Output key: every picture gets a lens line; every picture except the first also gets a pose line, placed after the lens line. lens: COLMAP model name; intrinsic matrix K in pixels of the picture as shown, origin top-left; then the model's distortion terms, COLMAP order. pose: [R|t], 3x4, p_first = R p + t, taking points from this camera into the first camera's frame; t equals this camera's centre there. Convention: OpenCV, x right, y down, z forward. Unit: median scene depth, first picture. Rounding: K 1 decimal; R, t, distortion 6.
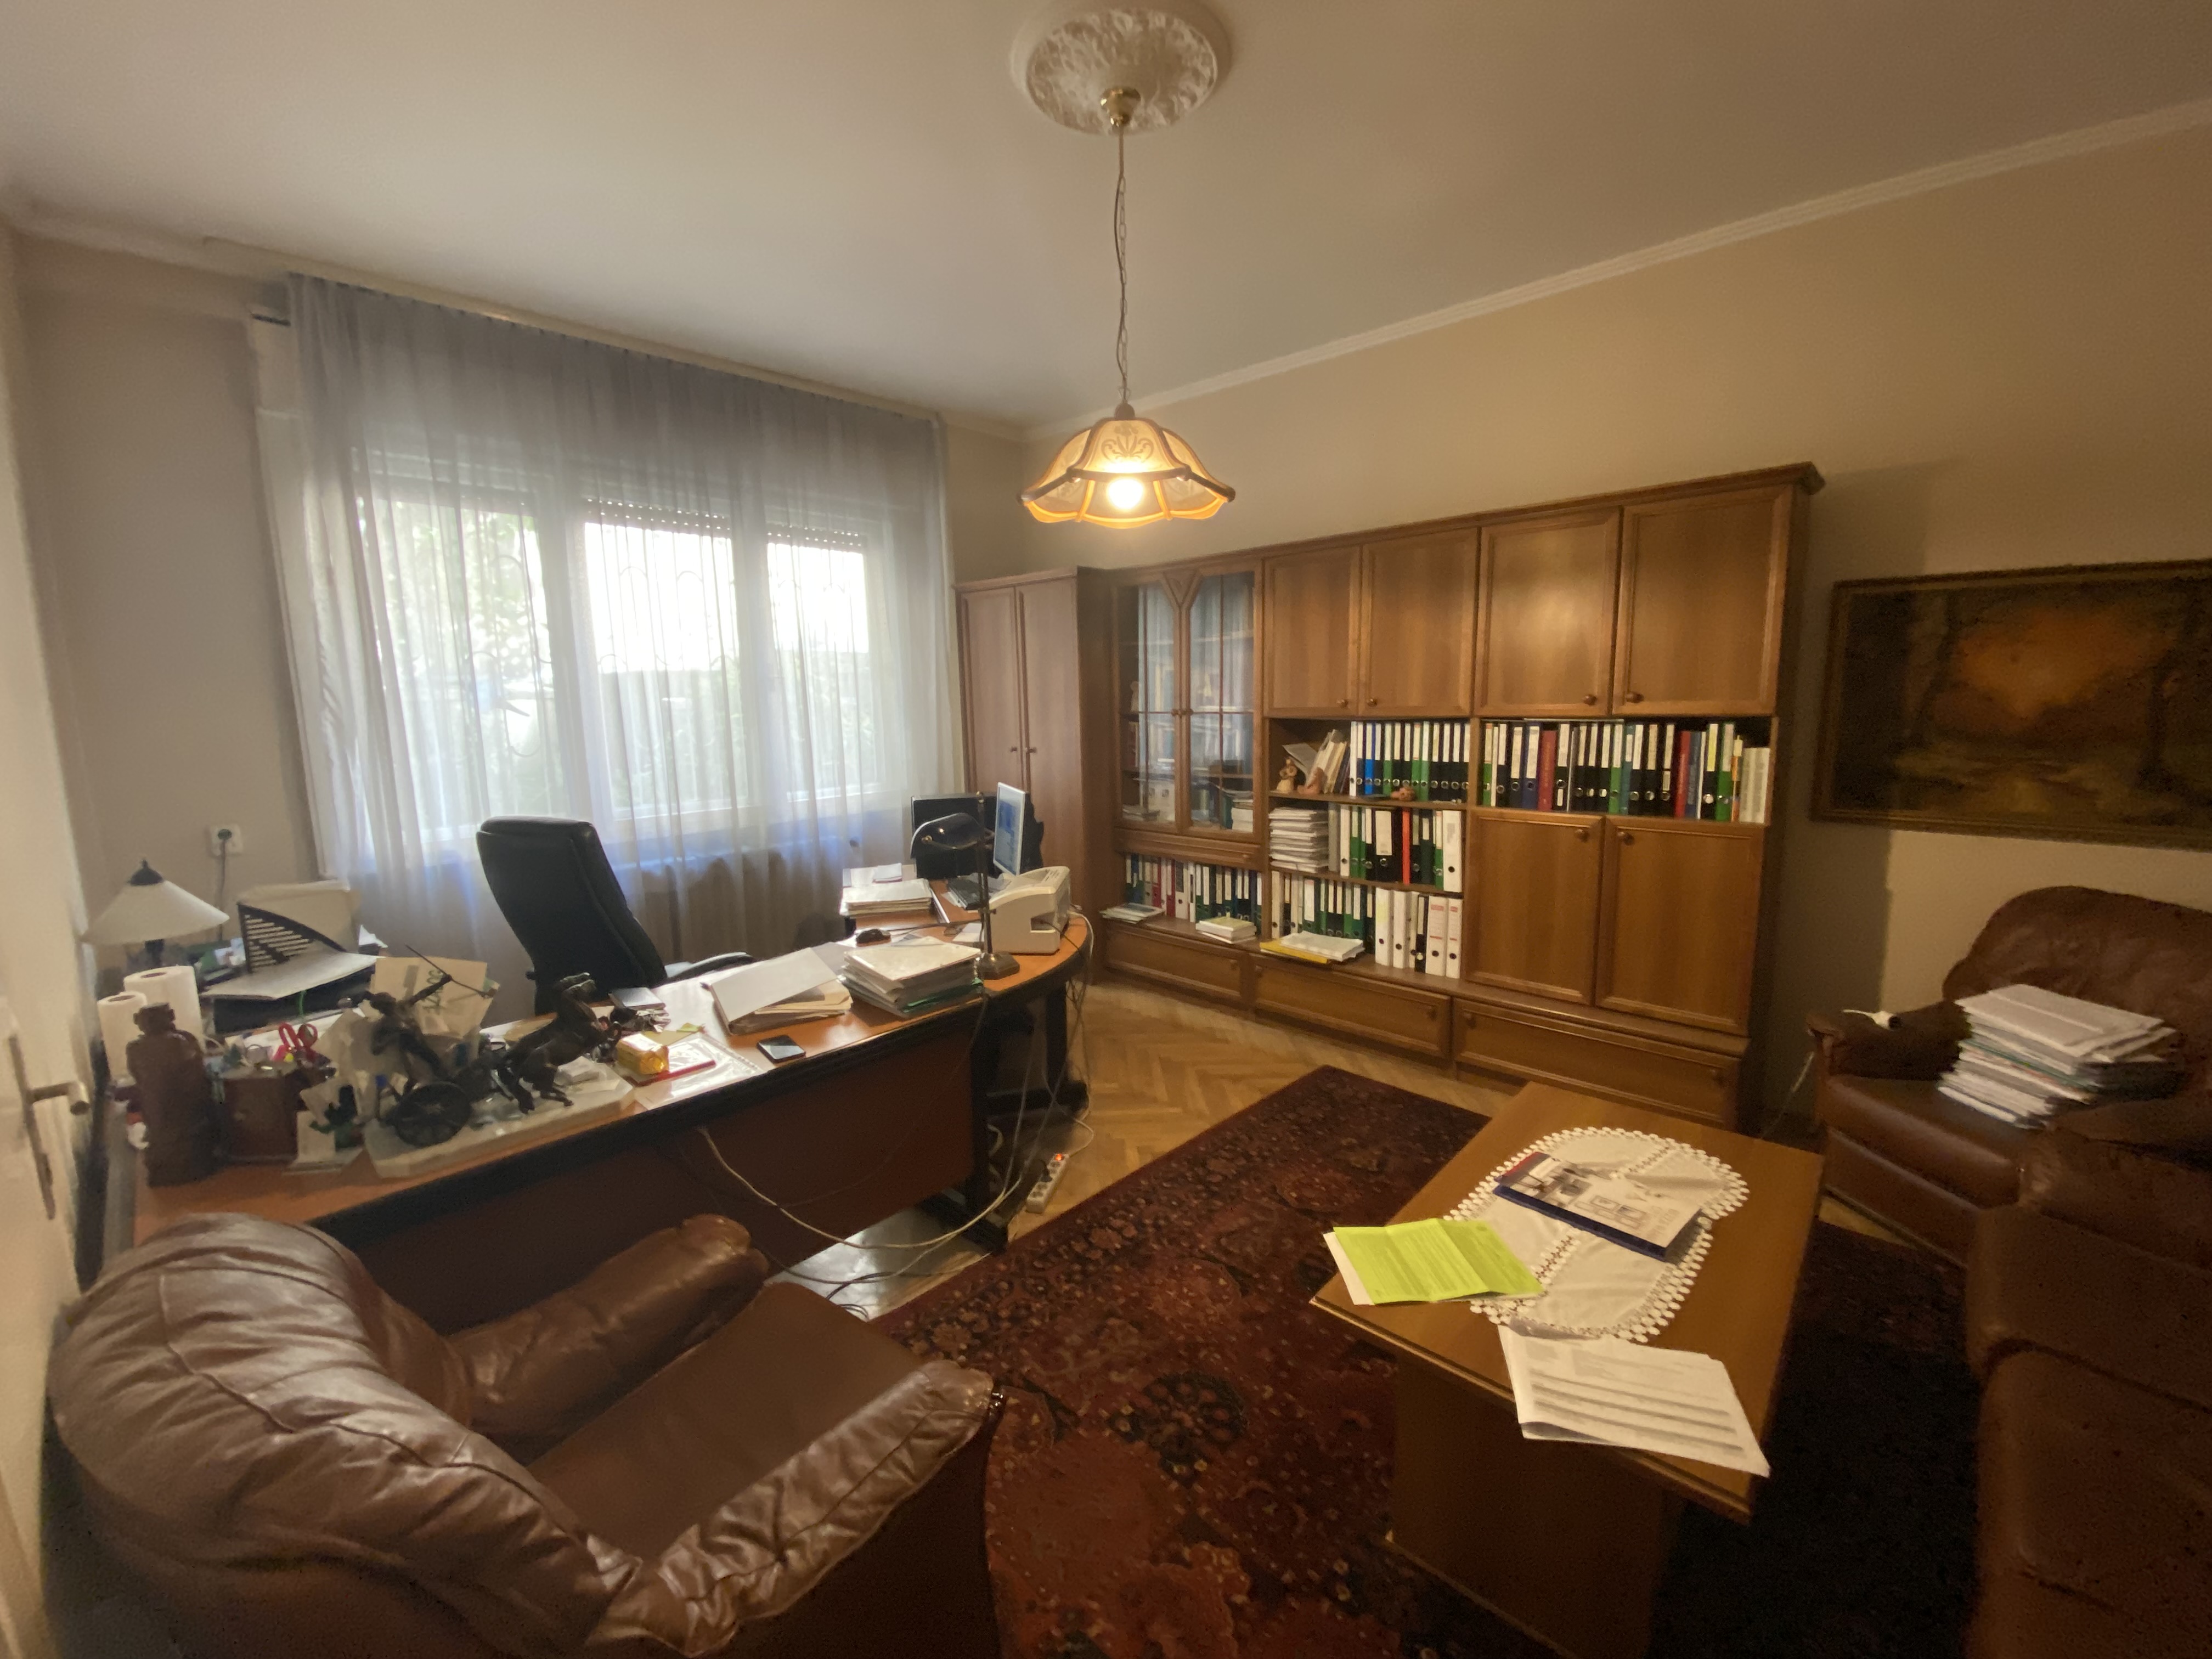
lens RADIAL K [[887.4, 0, 1116.5], [0, 887.4, 828.9], [0, 0, 1]] dist [-0.019667, -0.007752]
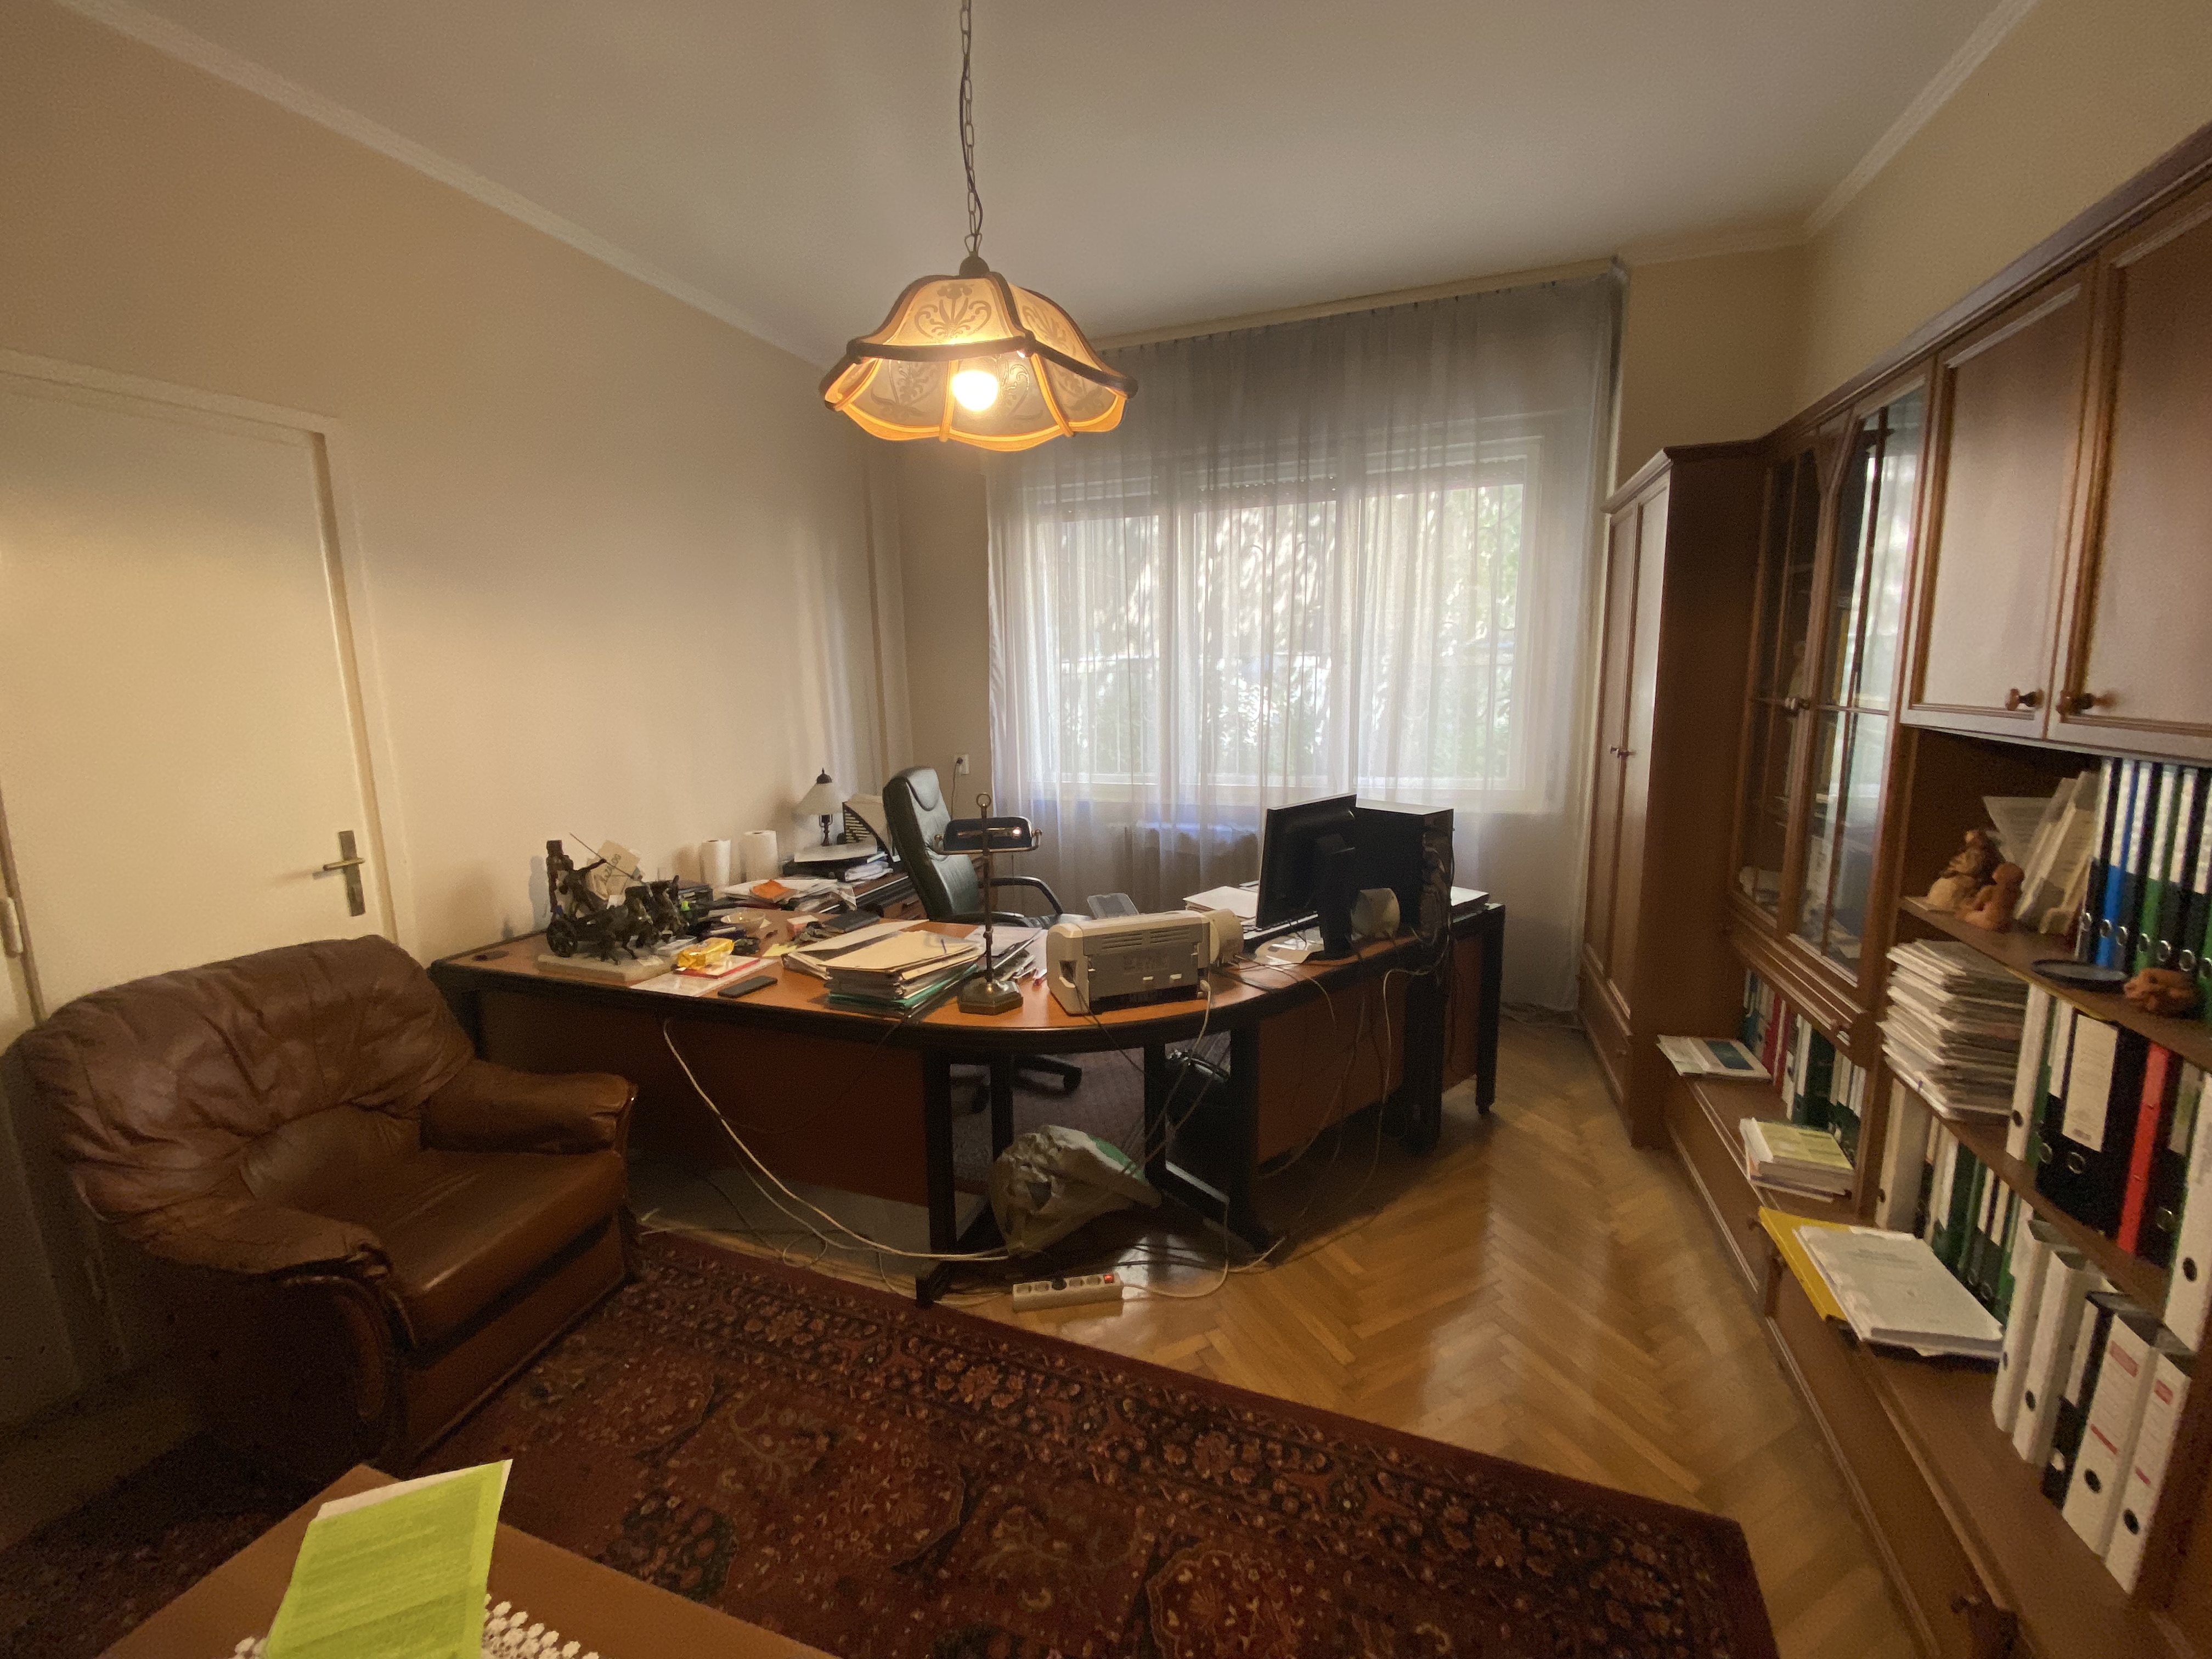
lens RADIAL K [[887.4, 0, 1097.8], [0, 887.4, 824.2], [0, 0, 1]] dist [-0.019667, -0.007752]
pose [[0.374009, 0.158769, -0.913734, 0.475219], [-0.123132, 0.985016, 0.120755, -0.093198], [0.919215, 0.067347, 0.387955, 0.549321]]
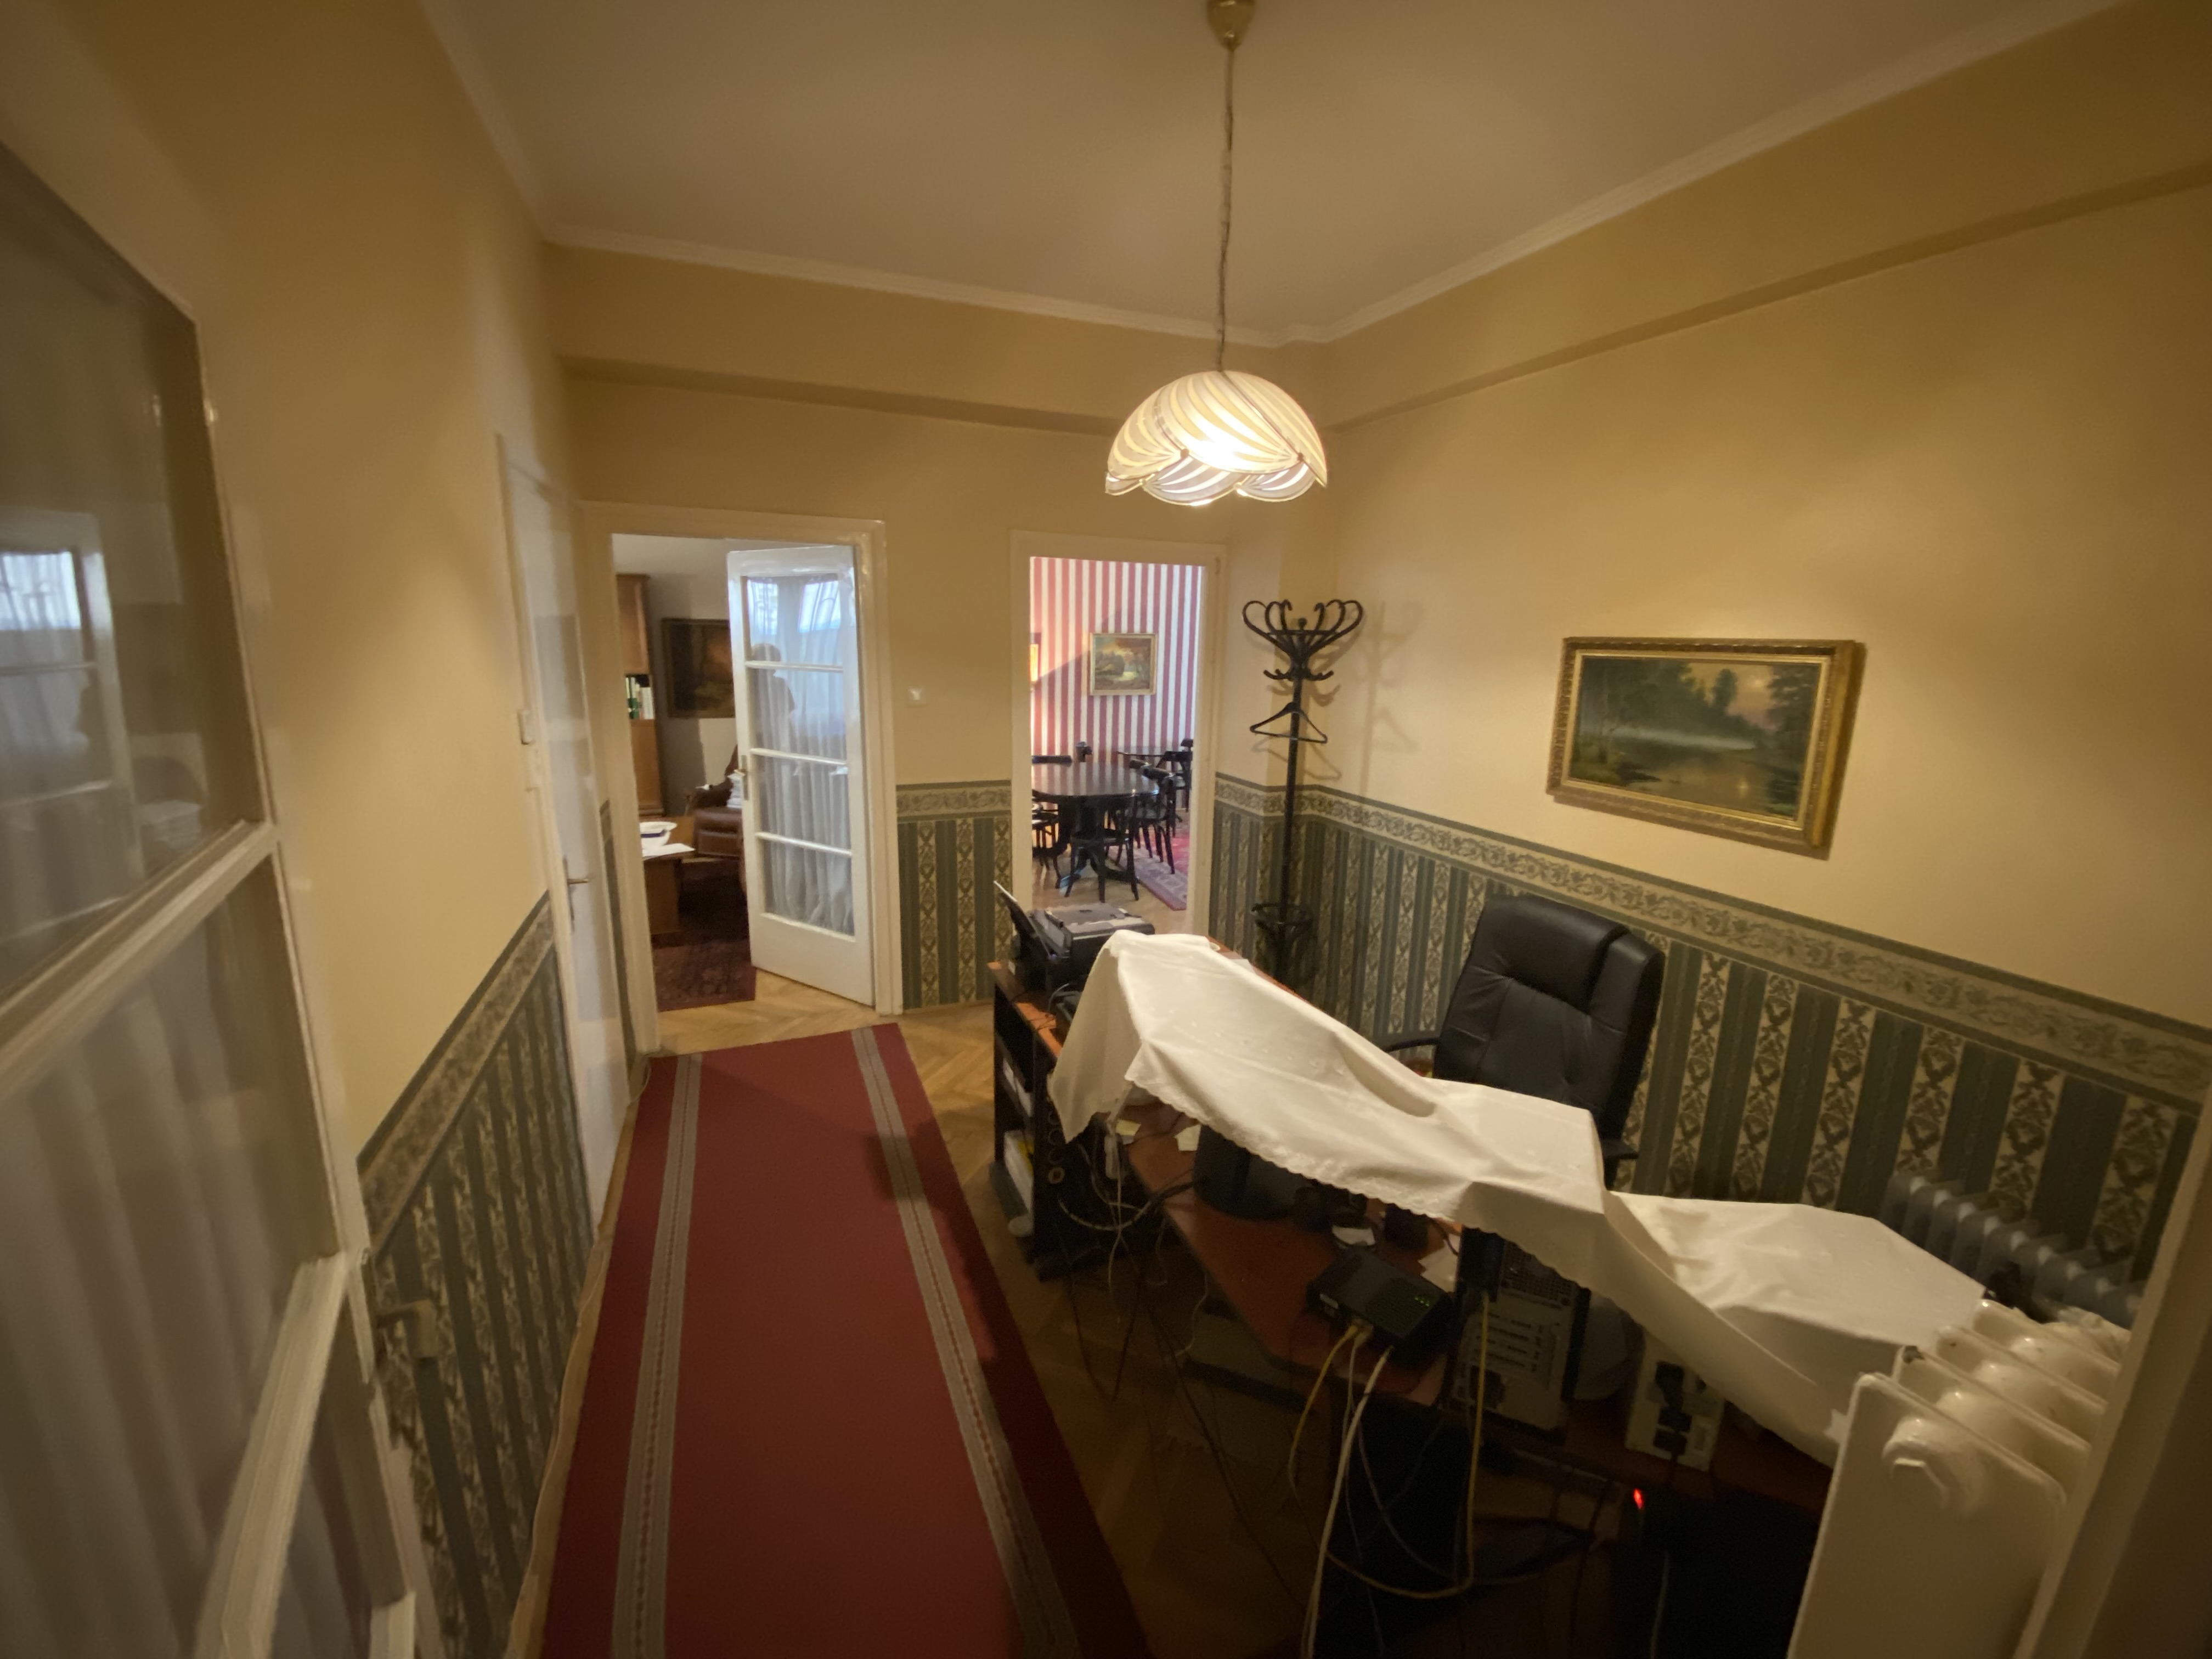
lens RADIAL K [[887.4, 0, 1095.1], [0, 887.4, 825.5], [0, 0, 1]] dist [-0.019667, -0.007752]
pose [[0.420964, -0.168610, 0.891269, -0.813697], [0.113518, 0.984640, 0.132657, 0.083705], [-0.899946, 0.045331, 0.433638, -0.961789]]
